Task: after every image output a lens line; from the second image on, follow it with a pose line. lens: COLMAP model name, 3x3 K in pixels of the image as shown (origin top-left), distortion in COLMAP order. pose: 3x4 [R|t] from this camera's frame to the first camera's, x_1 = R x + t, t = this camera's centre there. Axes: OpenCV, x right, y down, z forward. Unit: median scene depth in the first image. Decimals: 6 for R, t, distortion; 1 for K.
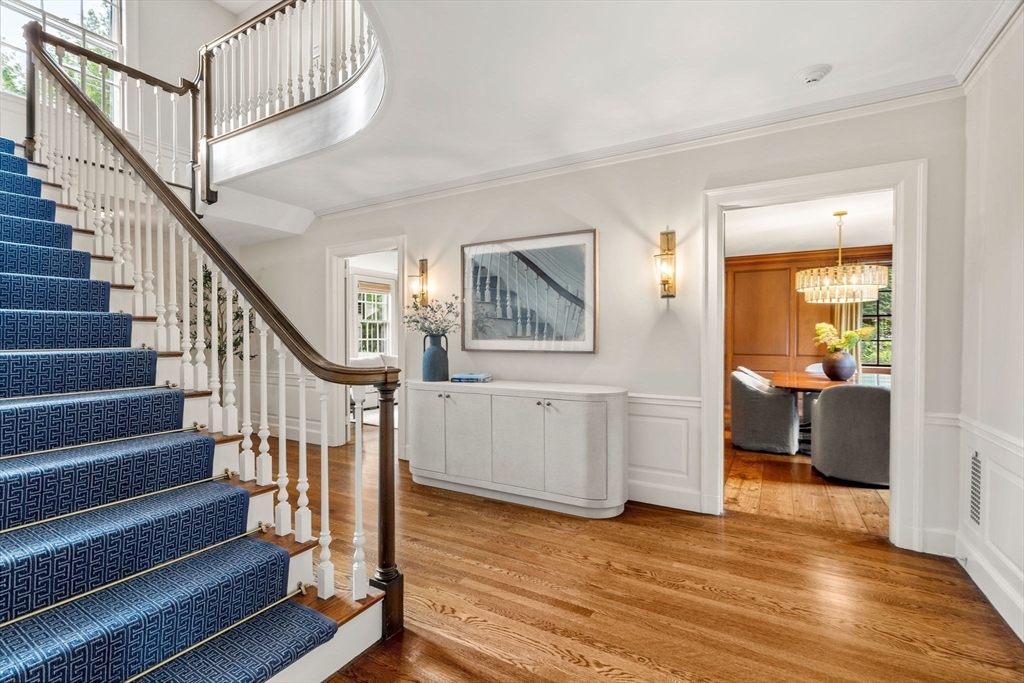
lens RADIAL K [[464.7, 0, 485.1], [0, 464.7, 345.7], [0, 0, 1]] dist [-0.002165, 0.000110]
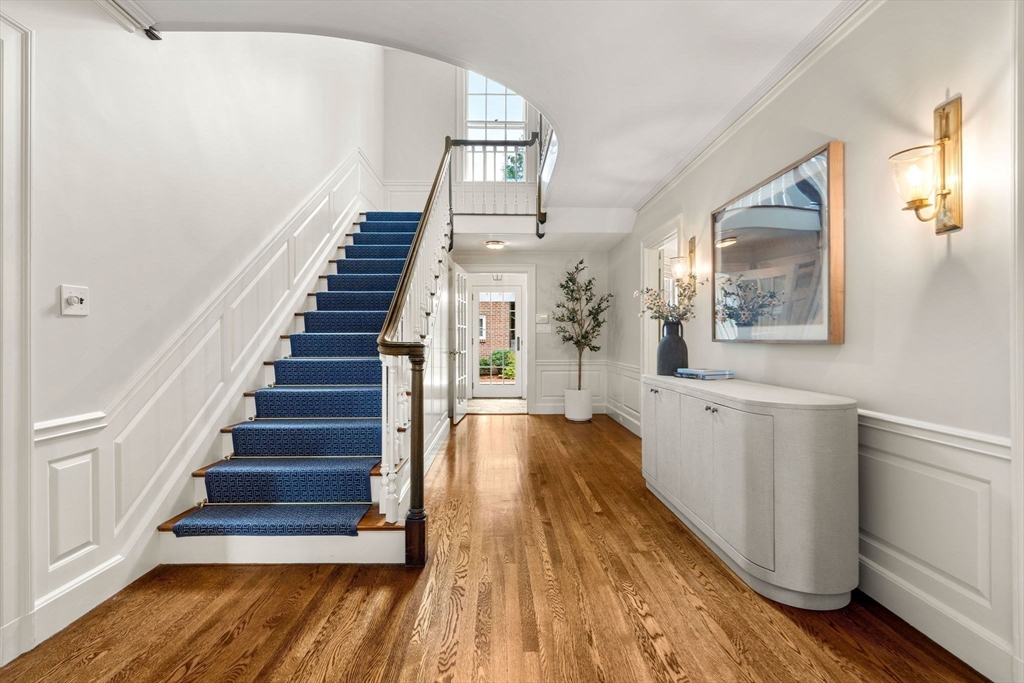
lens RADIAL K [[464.7, 0, 503.3], [0, 464.7, 340.3], [0, 0, 1]] dist [-0.002165, 0.000110]
pose [[0.532374, 0.004996, -0.846494, 0.567399], [-0.014855, 0.999884, -0.003441, 0.022730], [0.846379, 0.014407, 0.532386, 0.329091]]
